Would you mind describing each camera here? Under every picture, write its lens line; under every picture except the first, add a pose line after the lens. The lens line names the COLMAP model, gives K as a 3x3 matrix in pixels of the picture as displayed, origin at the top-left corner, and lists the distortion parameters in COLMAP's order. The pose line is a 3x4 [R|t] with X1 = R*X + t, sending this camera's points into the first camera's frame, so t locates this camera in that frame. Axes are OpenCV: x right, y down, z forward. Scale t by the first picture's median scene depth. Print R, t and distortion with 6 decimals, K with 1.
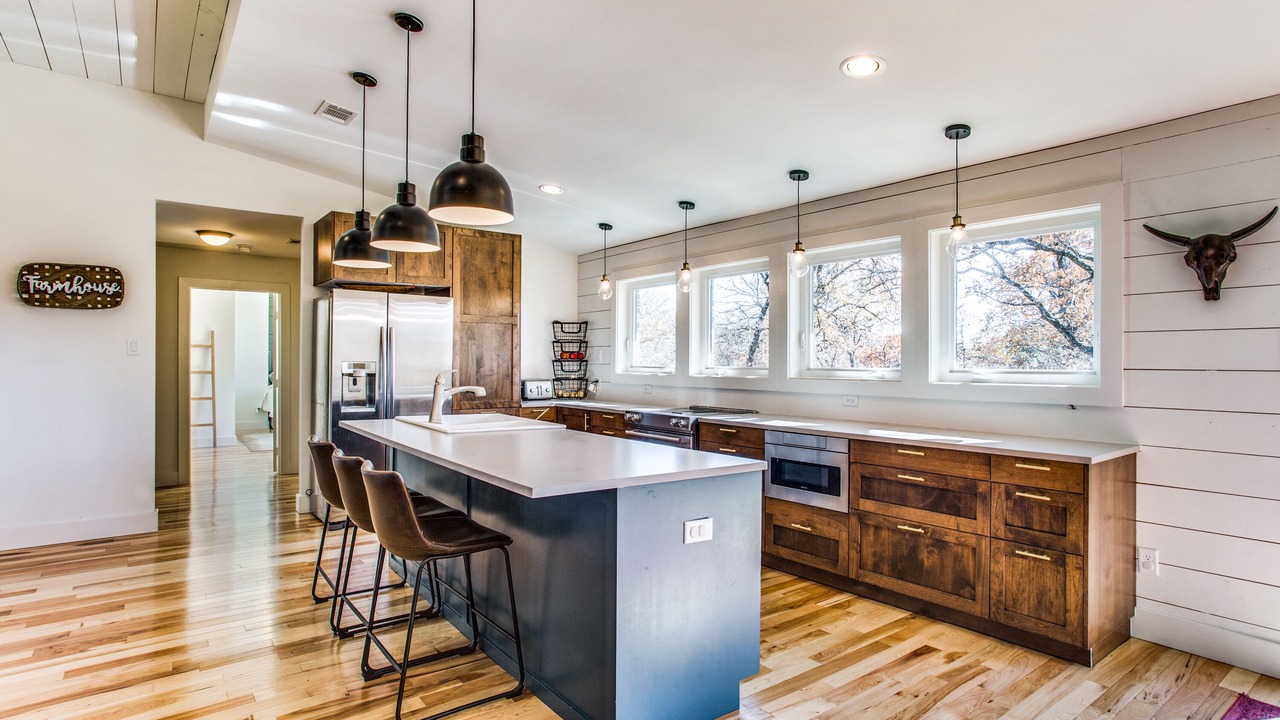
lens RADIAL K [[642.9, 0, 635.1], [0, 642.9, 356.3], [0, 0, 1]] dist [0.000011, 0.000353]
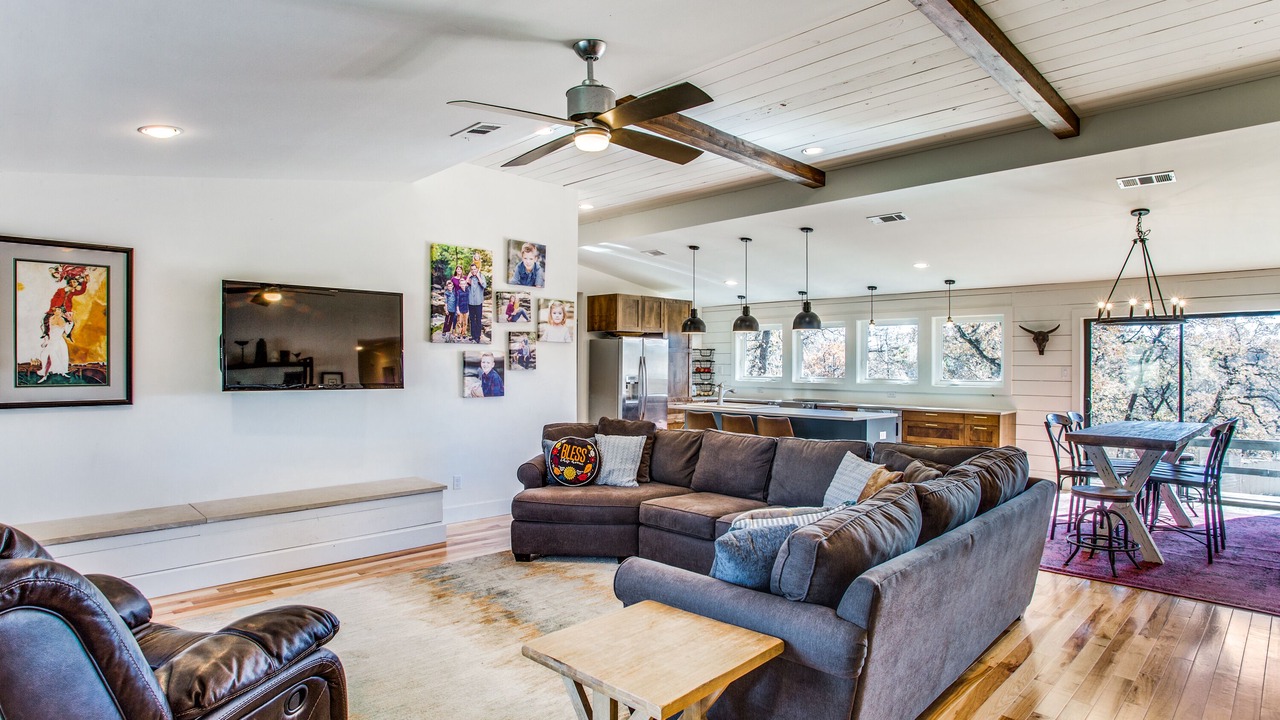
lens RADIAL K [[675.6, 0, 633.8], [0, 675.6, 360.8], [0, 0, 1]] dist [0.001037, 0.000252]
pose [[0.990991, -0.001784, 0.133915, -0.606080], [0.001039, 0.999984, 0.005632, -0.040325], [-0.133923, -0.005442, 0.990977, -0.812418]]
